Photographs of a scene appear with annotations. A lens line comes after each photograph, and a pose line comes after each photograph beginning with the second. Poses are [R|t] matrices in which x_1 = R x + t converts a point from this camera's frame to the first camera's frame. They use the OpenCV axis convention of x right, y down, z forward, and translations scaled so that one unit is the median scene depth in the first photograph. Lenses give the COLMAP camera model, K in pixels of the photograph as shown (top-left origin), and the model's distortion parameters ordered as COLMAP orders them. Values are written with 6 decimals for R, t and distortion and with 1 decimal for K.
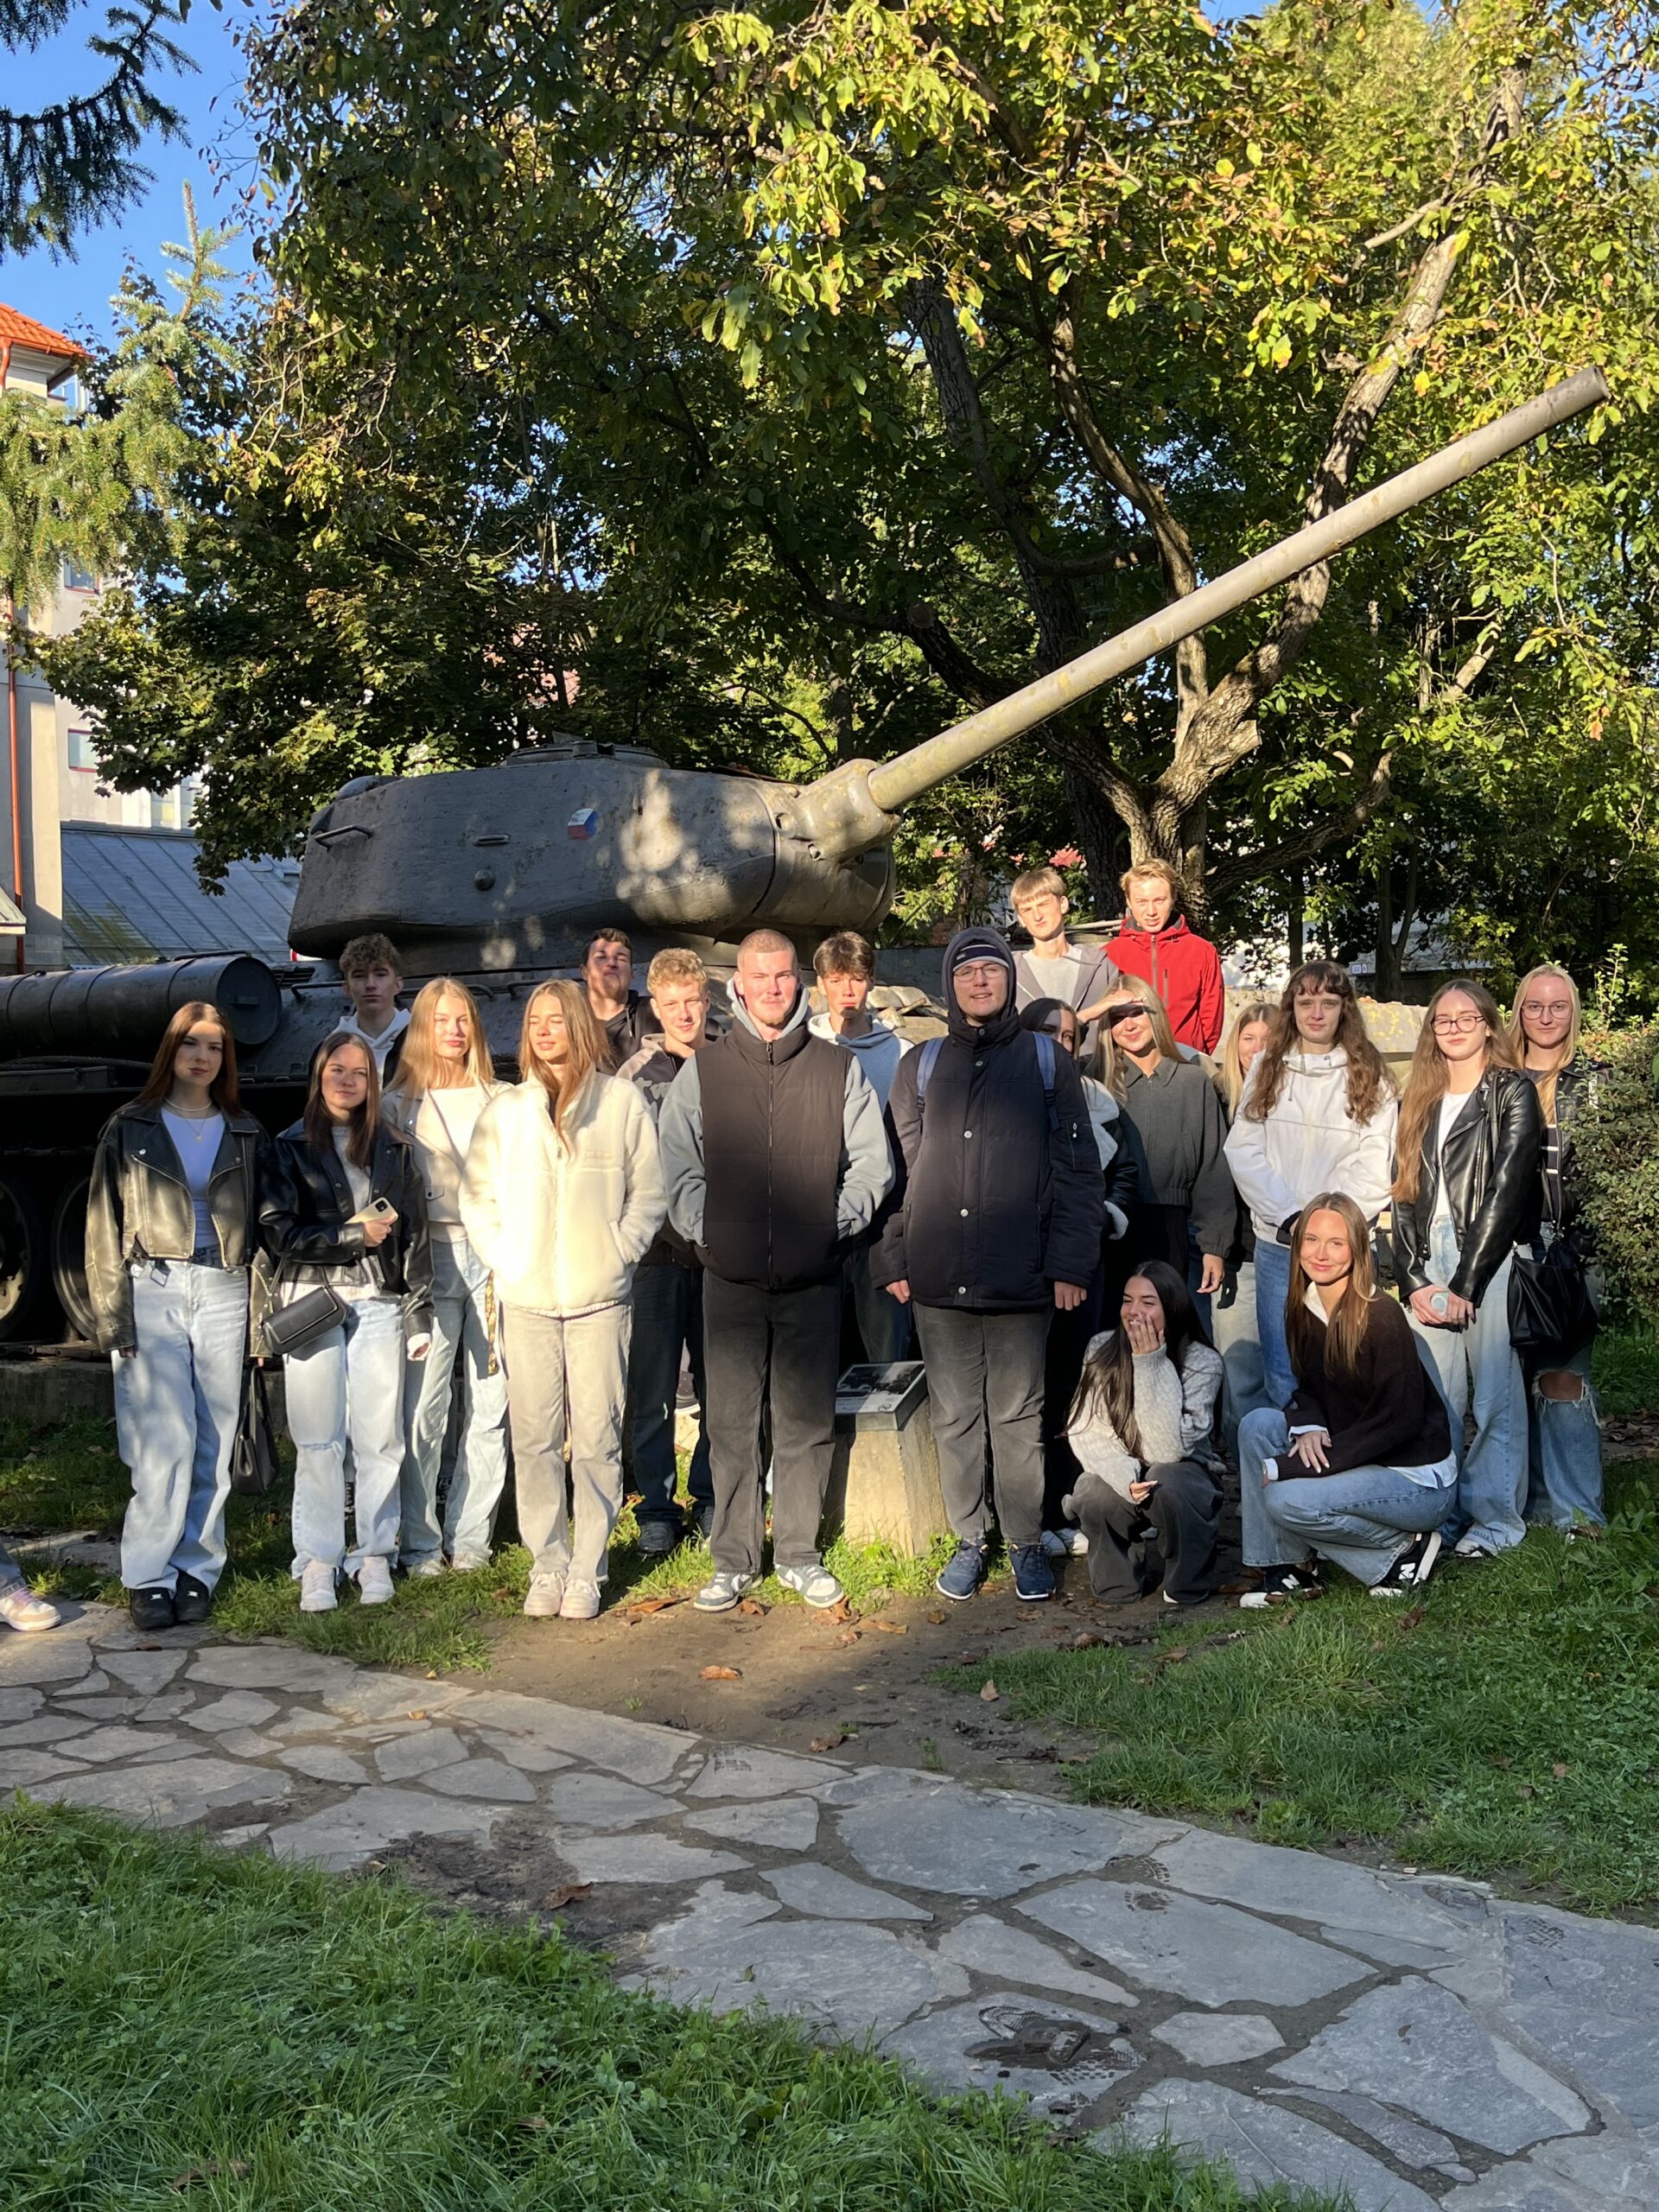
lens RADIAL K [[2128.5, 0, 829.1], [0, 2128.5, 1106.9], [0, 0, 1]] dist [-0.007958, 0.000000]
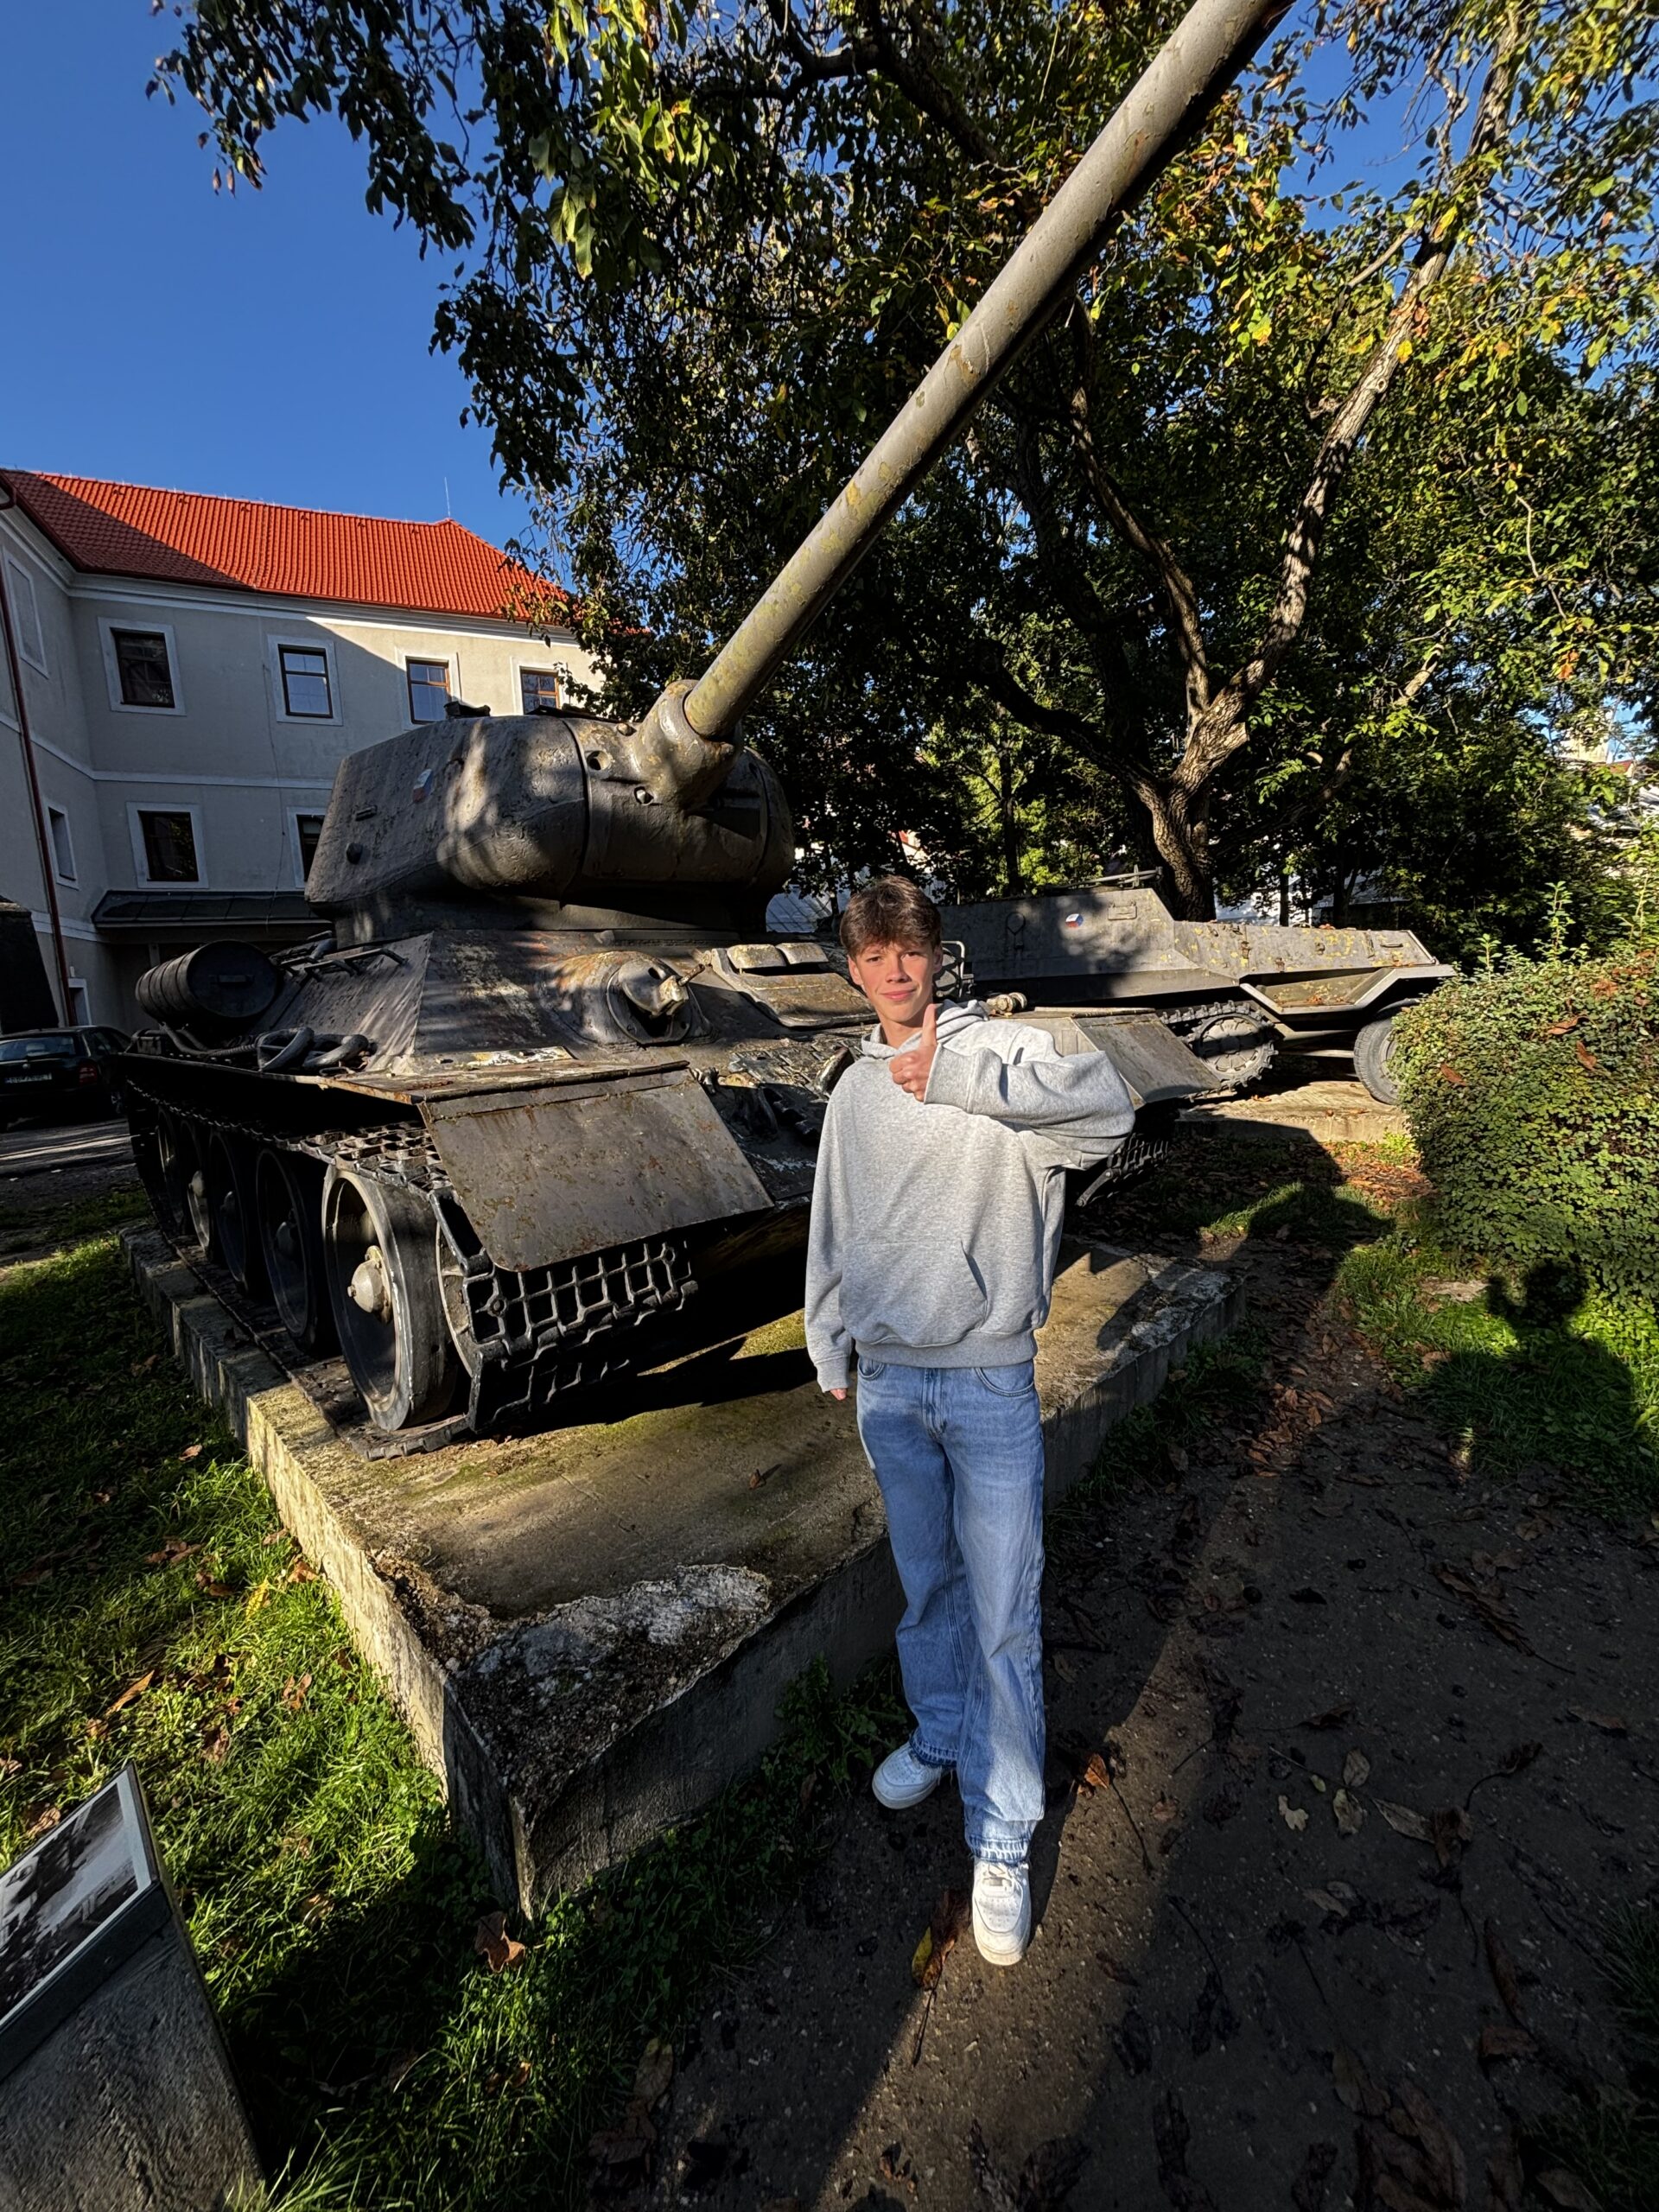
lens RADIAL K [[892.1, 0, 827.2], [0, 892.1, 1096.0], [0, 0, 1]] dist [-0.002828, 0.001479]
pose [[0.966294, -0.000073, -0.257440, 0.088165], [0.032574, 0.991998, 0.121982, -0.020696], [0.255371, -0.126257, 0.958564, 0.347541]]
